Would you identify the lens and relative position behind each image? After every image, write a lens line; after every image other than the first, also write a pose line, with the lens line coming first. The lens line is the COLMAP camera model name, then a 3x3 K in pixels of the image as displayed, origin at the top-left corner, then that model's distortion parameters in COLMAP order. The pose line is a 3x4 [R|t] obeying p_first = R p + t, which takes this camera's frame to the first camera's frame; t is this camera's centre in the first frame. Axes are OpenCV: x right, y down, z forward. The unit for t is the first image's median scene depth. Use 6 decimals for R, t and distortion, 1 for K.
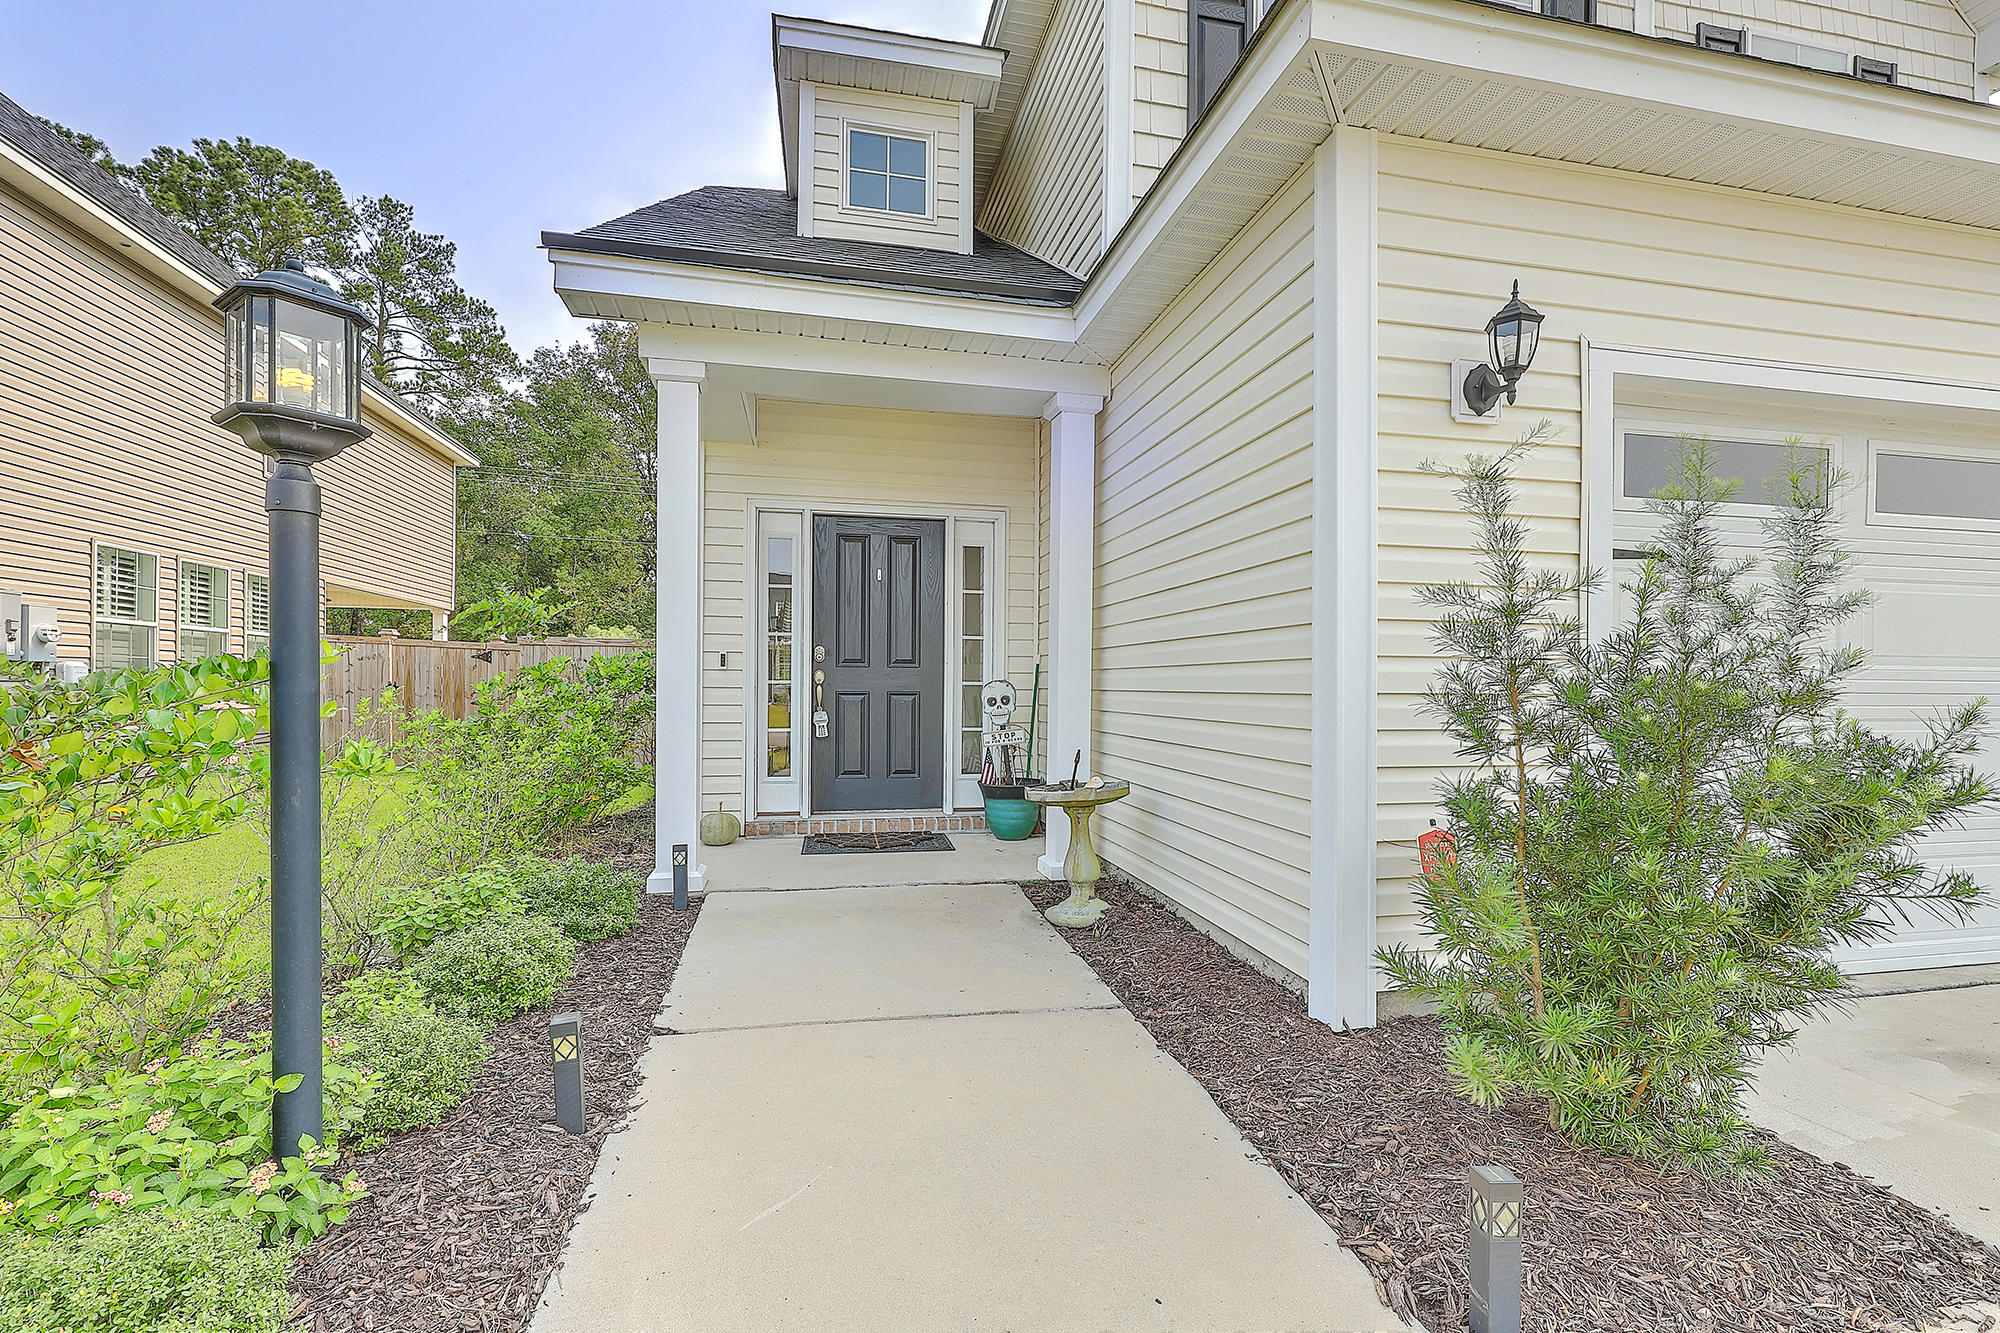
lens RADIAL K [[899.8, 0, 1044.9], [0, 899.8, 665.1], [0, 0, 1]] dist [-0.001049, -0.000333]
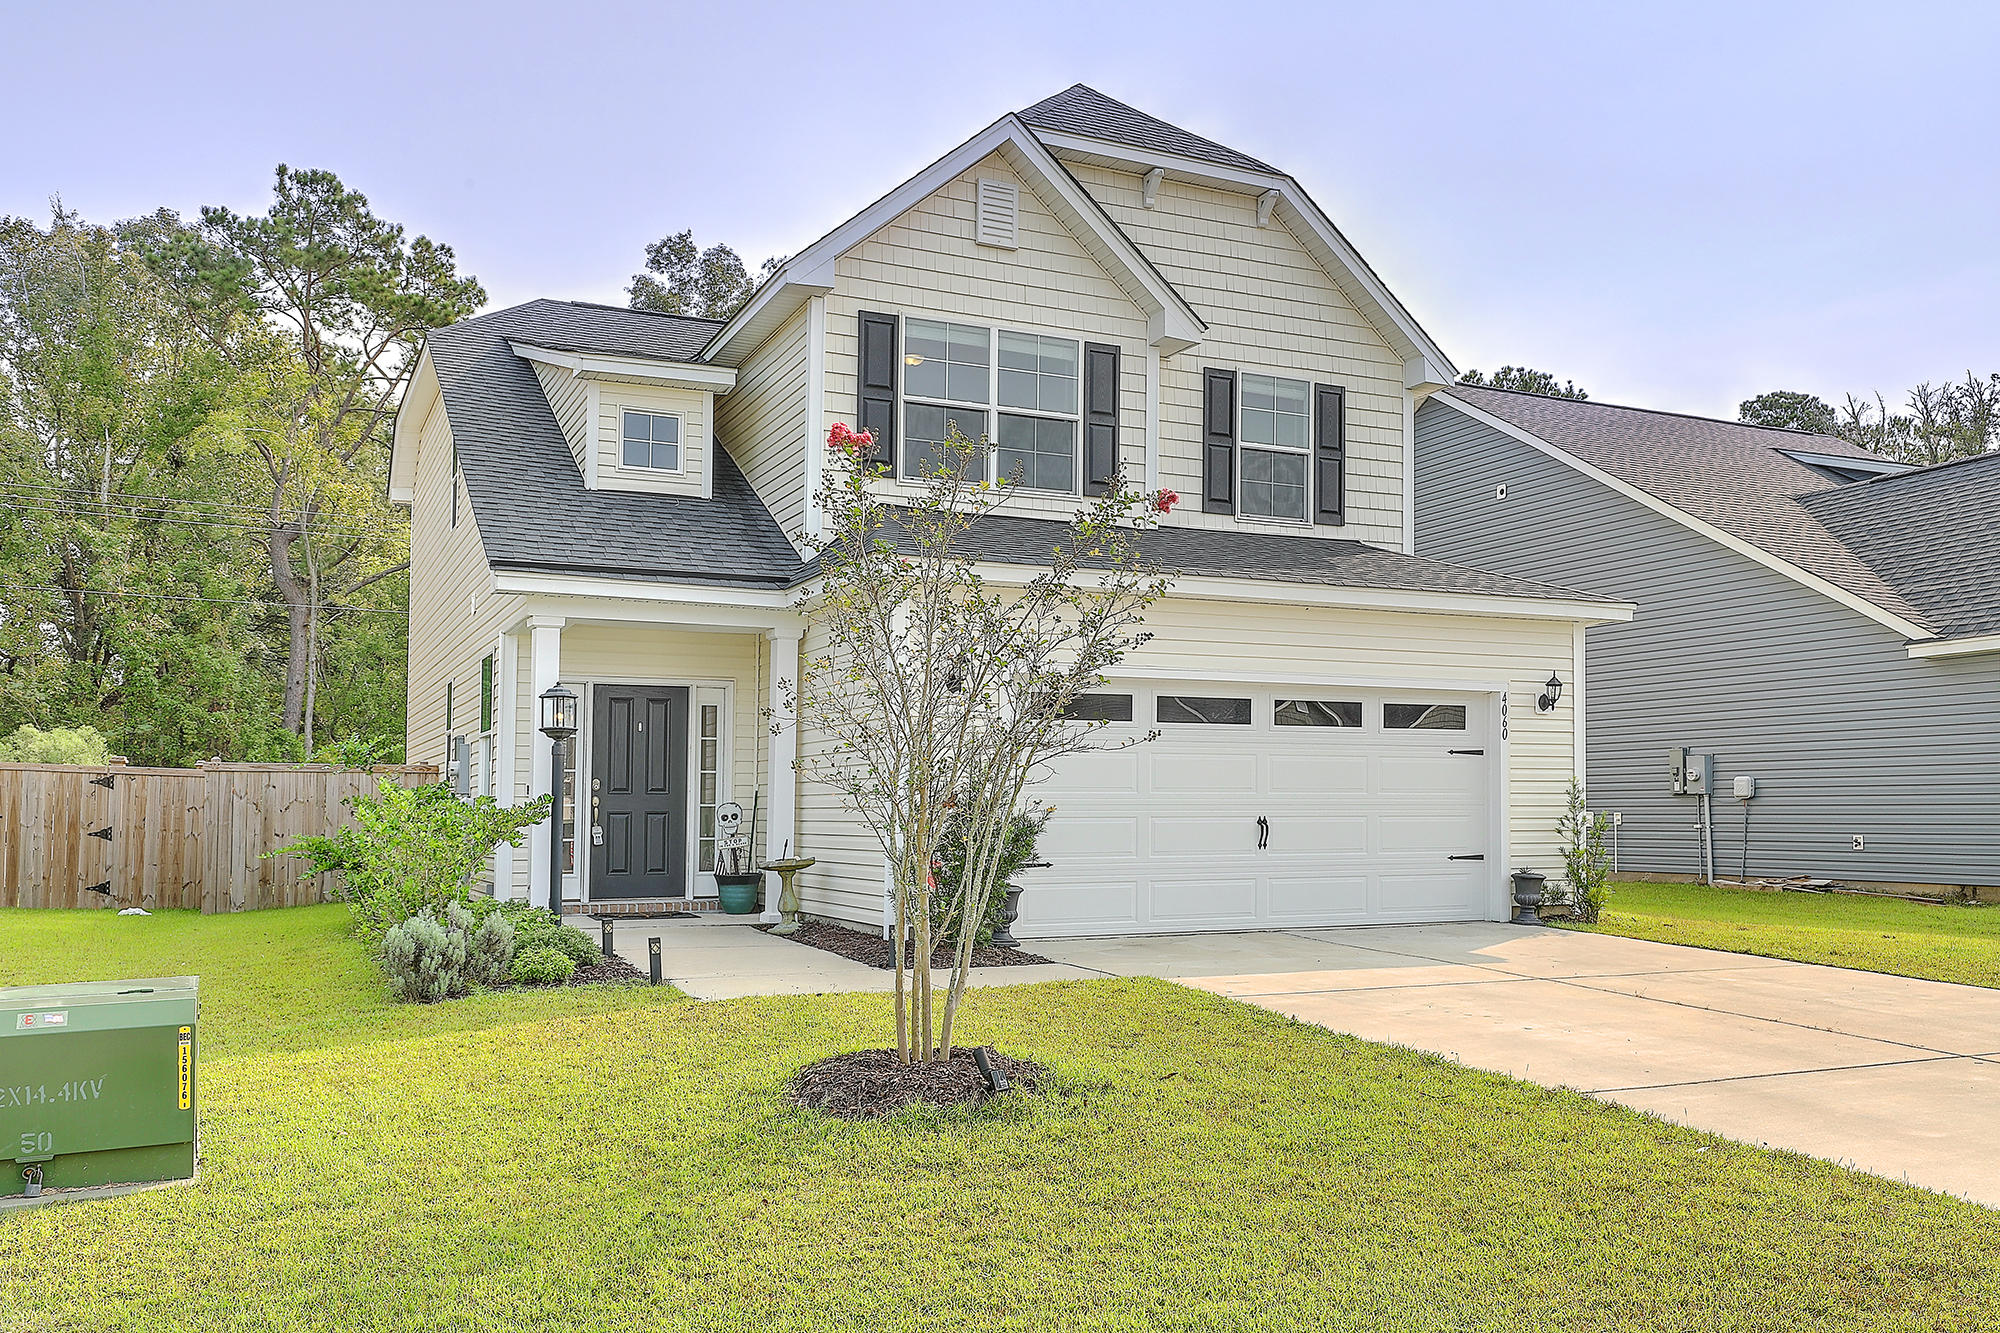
lens RADIAL K [[1658.6, 0, 1089.4], [0, 1658.6, 693.7], [0, 0, 1]] dist [0.008575, 0.007832]
pose [[0.976053, 0.007342, 0.217409, -0.032757], [0.003597, 0.998749, -0.049878, -0.010893], [-0.217504, 0.049465, 0.974805, -0.818469]]
